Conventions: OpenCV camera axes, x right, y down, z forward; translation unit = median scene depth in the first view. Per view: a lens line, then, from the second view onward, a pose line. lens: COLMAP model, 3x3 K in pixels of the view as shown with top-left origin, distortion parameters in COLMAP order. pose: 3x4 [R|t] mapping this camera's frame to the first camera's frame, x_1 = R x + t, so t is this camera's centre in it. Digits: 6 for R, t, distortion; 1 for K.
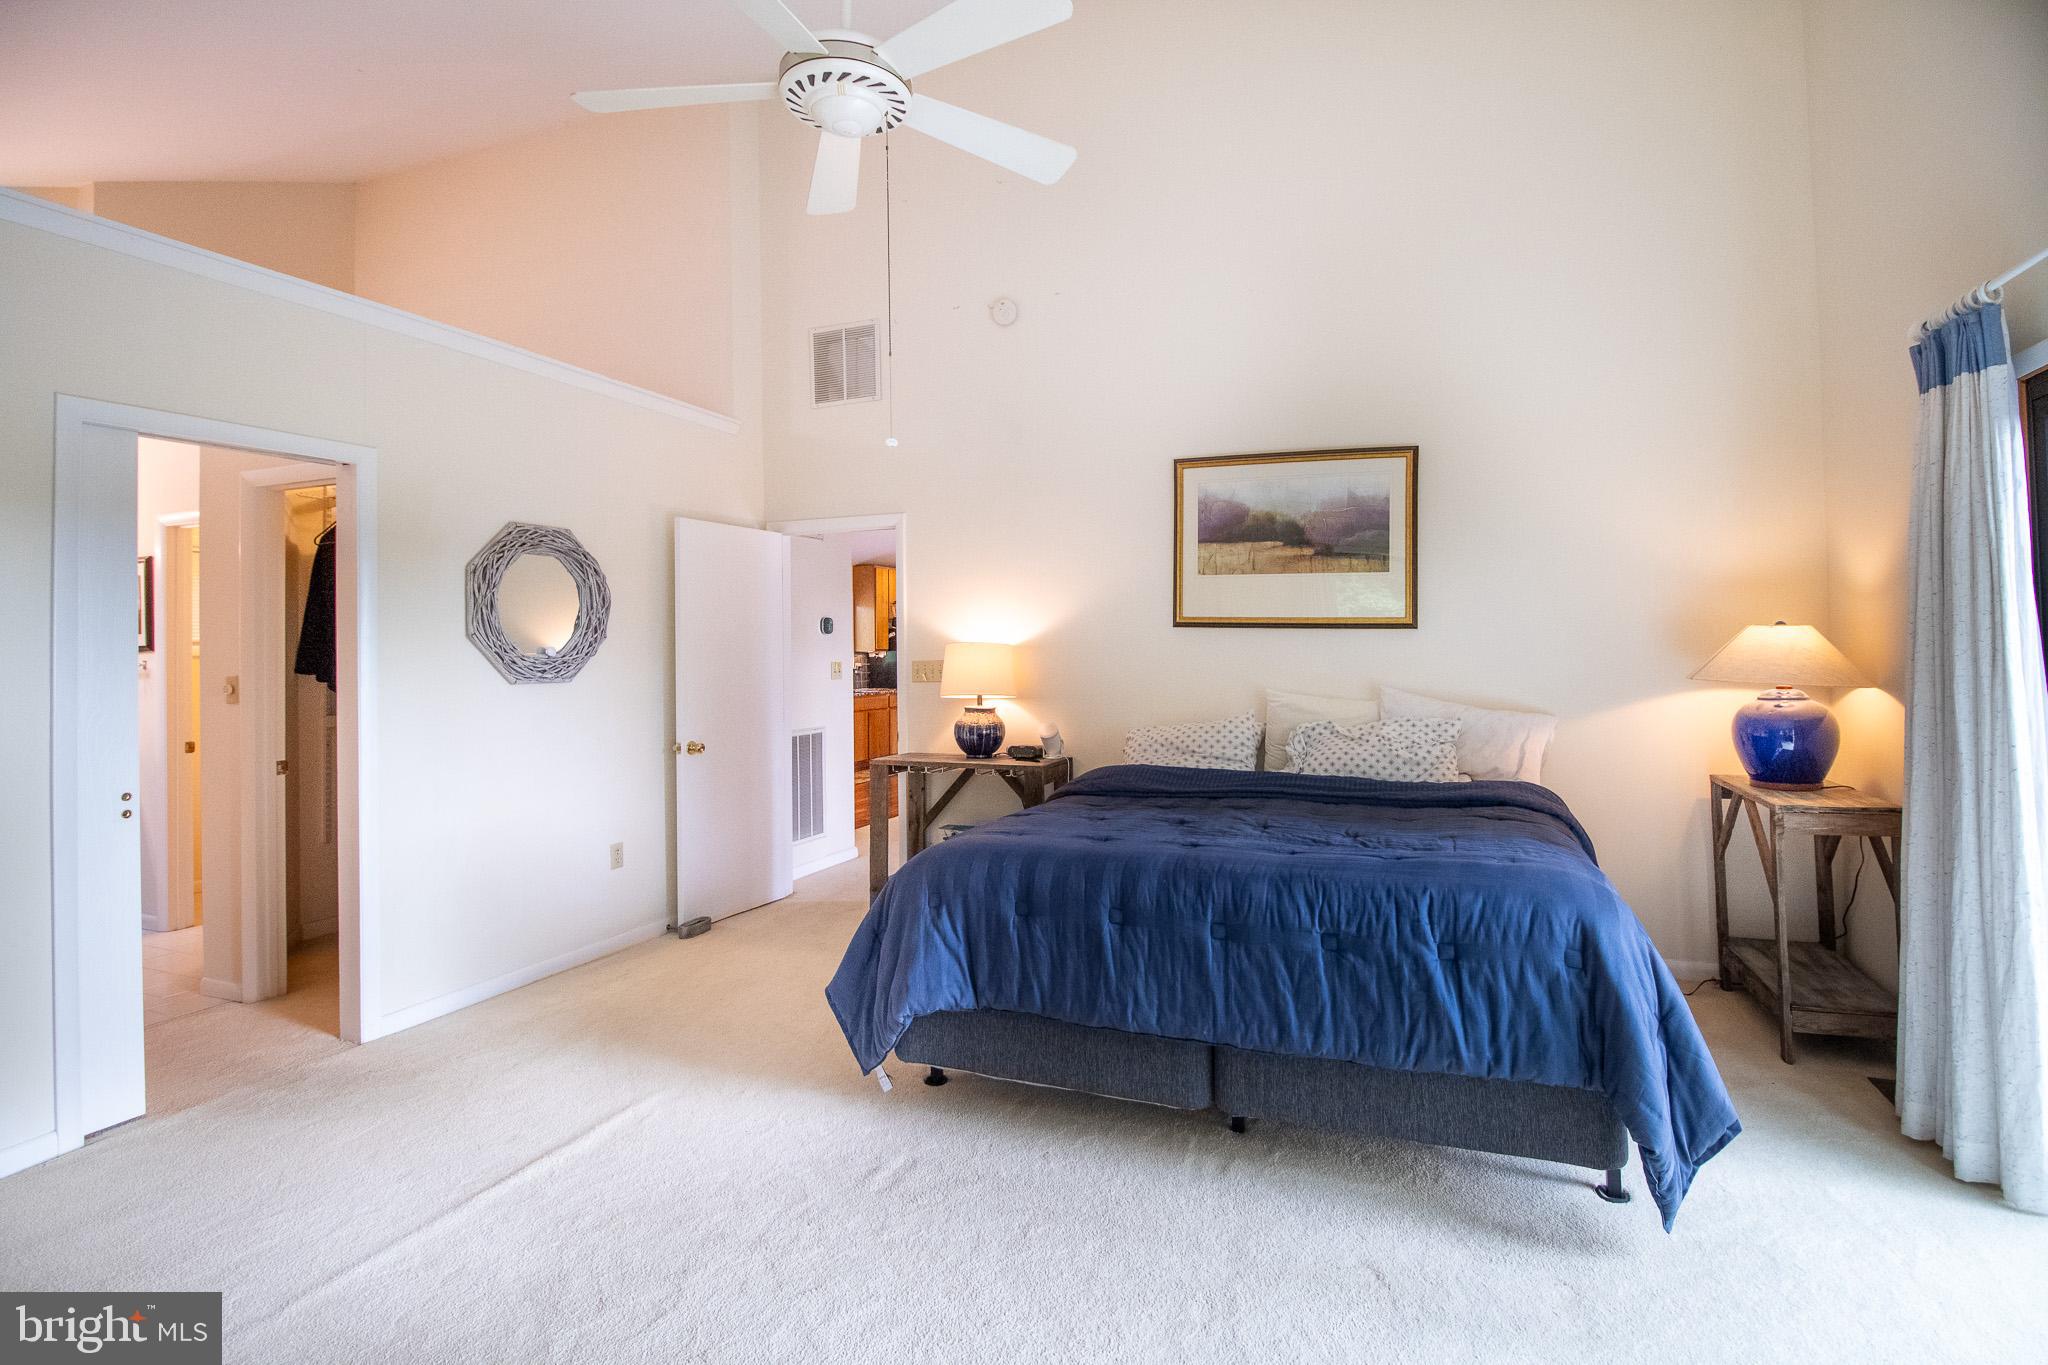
lens RADIAL K [[950.1, 0, 1027.0], [0, 950.1, 629.6], [0, 0, 1]] dist [-0.000686, -0.000272]
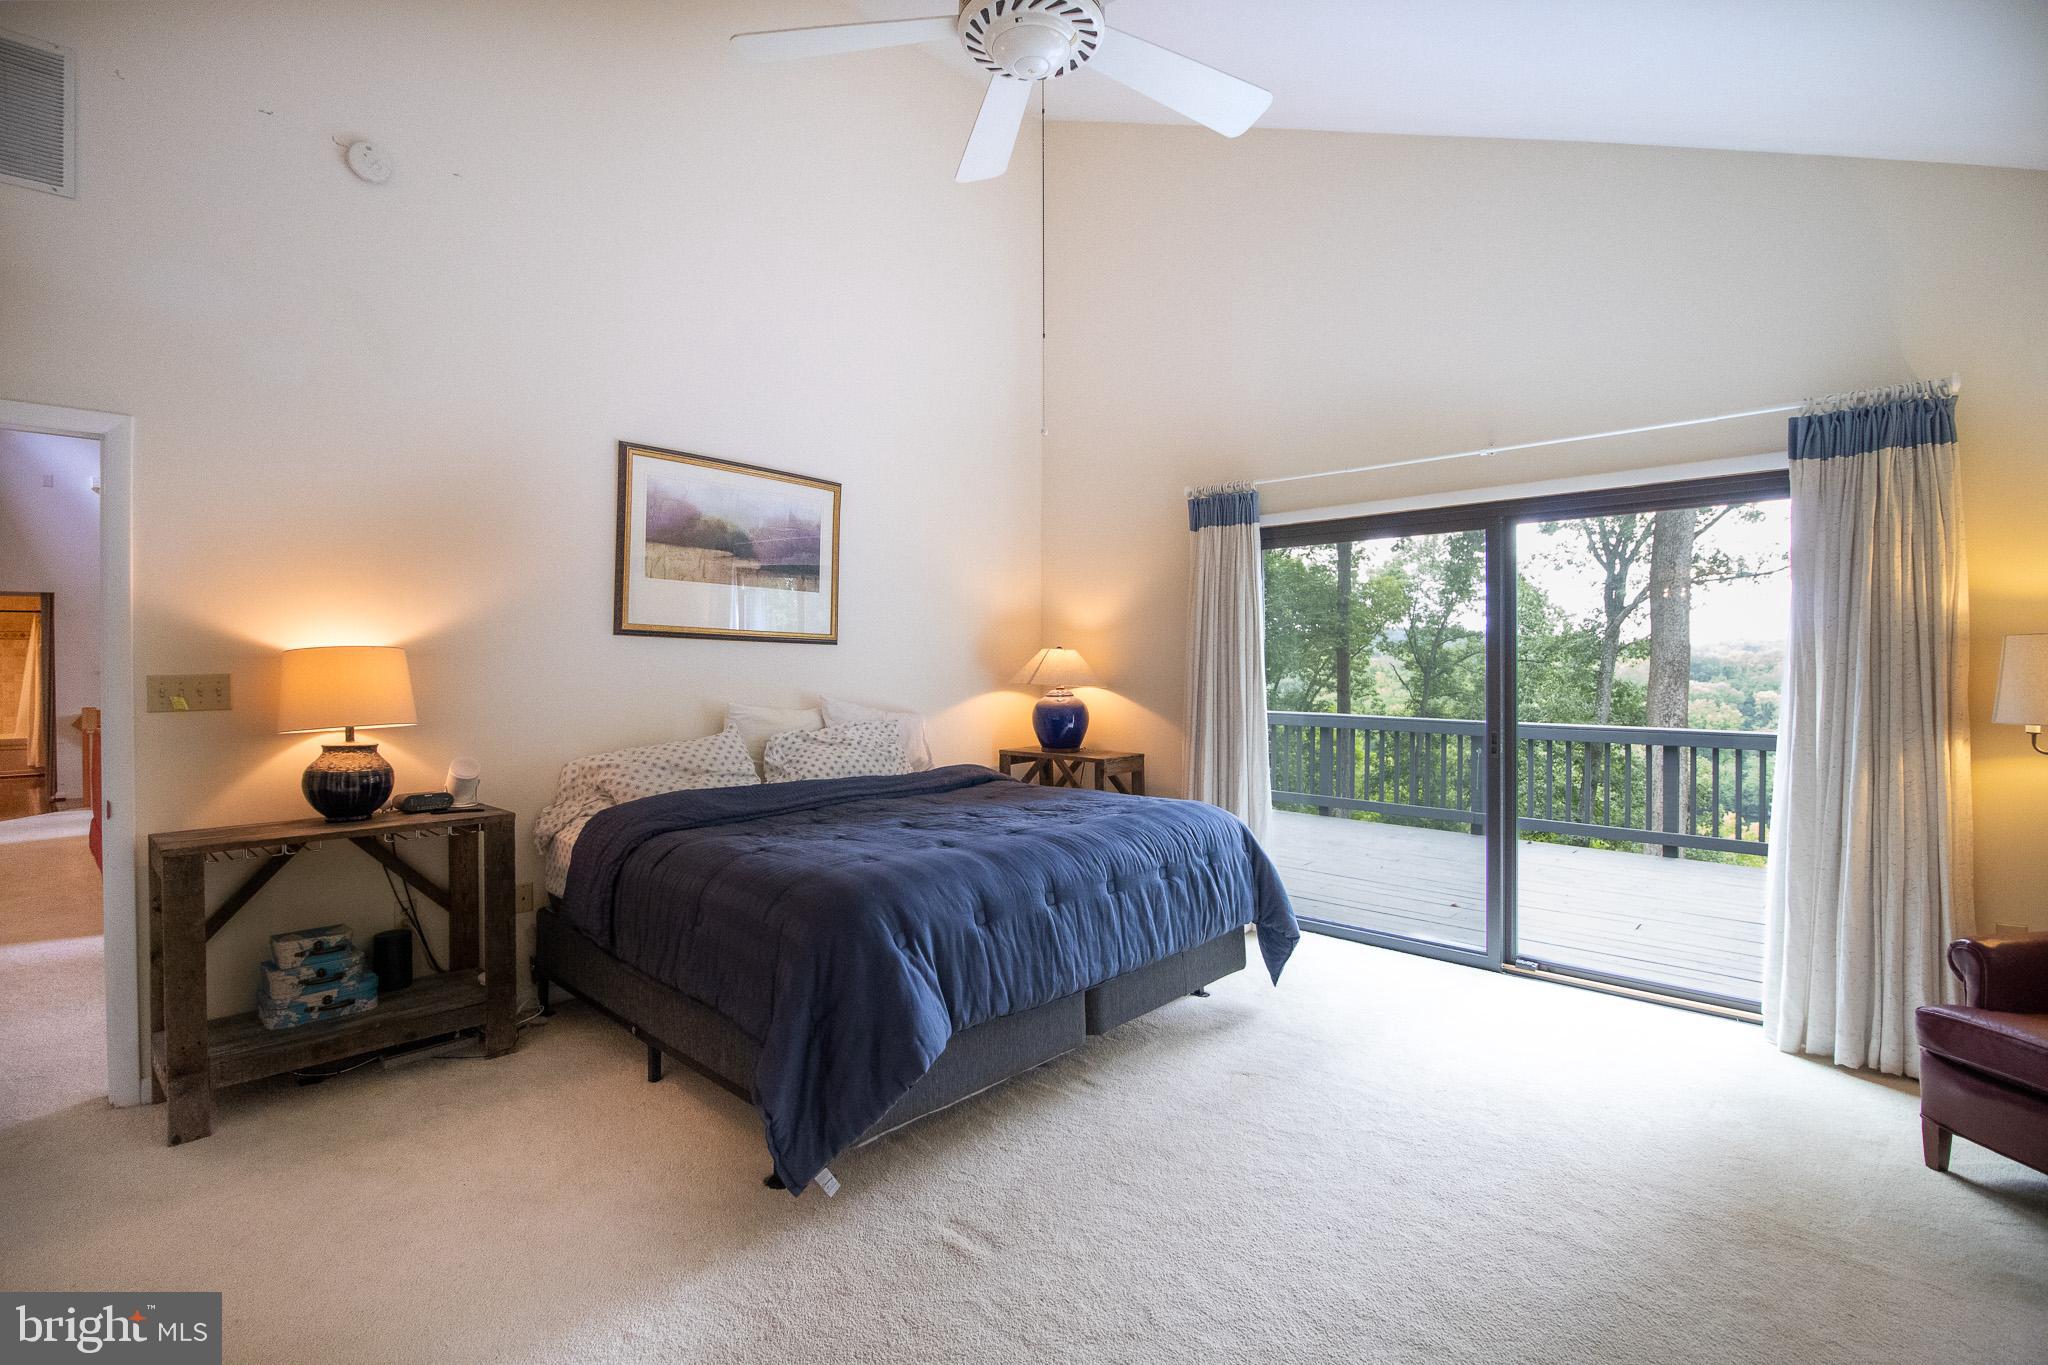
lens RADIAL K [[945.0, 0, 1041.7], [0, 945.0, 662.0], [0, 0, 1]] dist [0.000563, -0.011377]
pose [[0.375609, 0.011625, 0.926705, -0.521610], [-0.022781, 0.999735, -0.003307, 0.017109], [-0.926498, -0.019869, 0.375774, 0.336278]]
